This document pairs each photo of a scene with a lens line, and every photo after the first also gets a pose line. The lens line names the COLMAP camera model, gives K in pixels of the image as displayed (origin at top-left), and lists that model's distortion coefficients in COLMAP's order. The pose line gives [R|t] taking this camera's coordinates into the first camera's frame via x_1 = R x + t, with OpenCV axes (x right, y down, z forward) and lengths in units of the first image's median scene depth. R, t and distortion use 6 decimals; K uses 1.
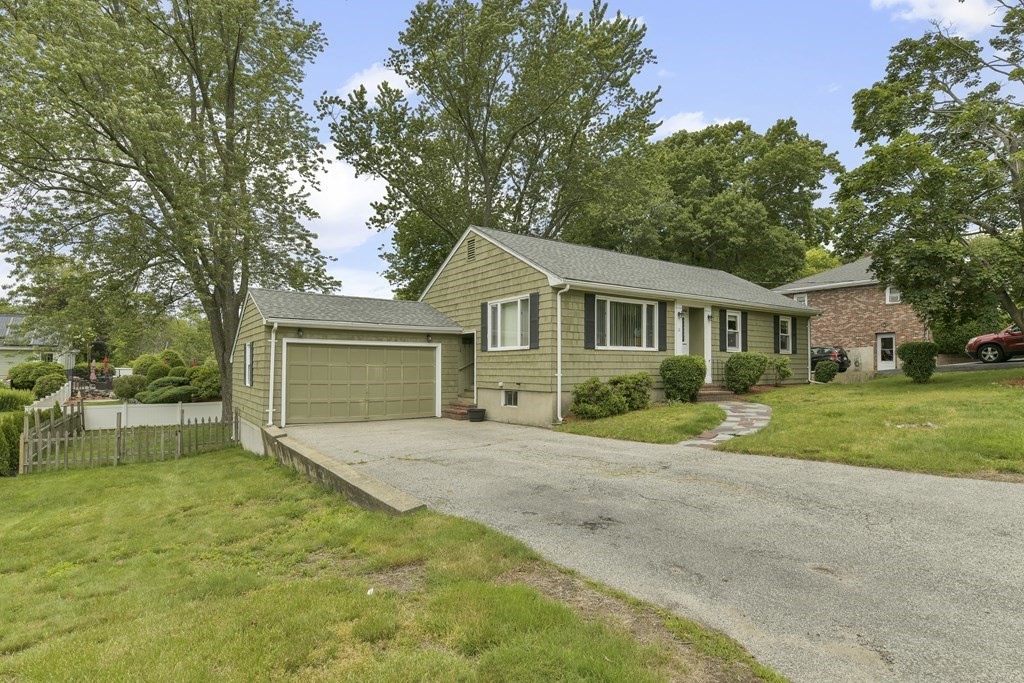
lens RADIAL K [[531.2, 0, 512.0], [0, 531.2, 341.5], [0, 0, 1]] dist [0.001131, 0.000010]
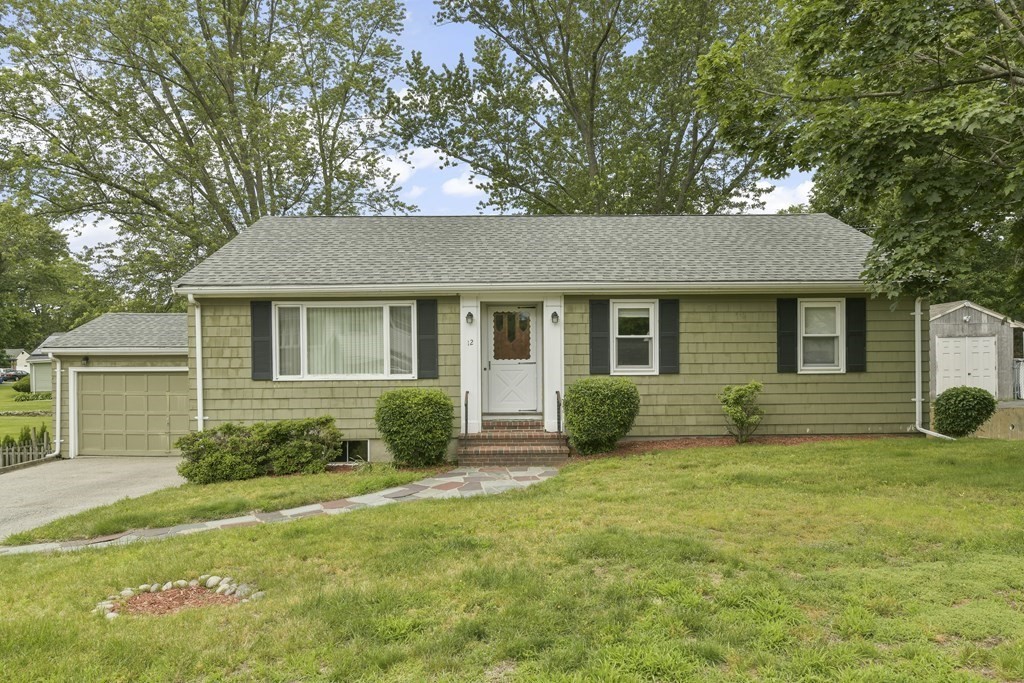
lens RADIAL K [[634.4, 0, 512.0], [0, 634.4, 341.5], [0, 0, 1]] dist [-0.001870, -0.000493]
pose [[0.823664, -0.027812, -0.566395, 0.818356], [0.035497, 0.999367, 0.002548, -0.025314], [0.565966, -0.022204, 0.824130, 0.459132]]
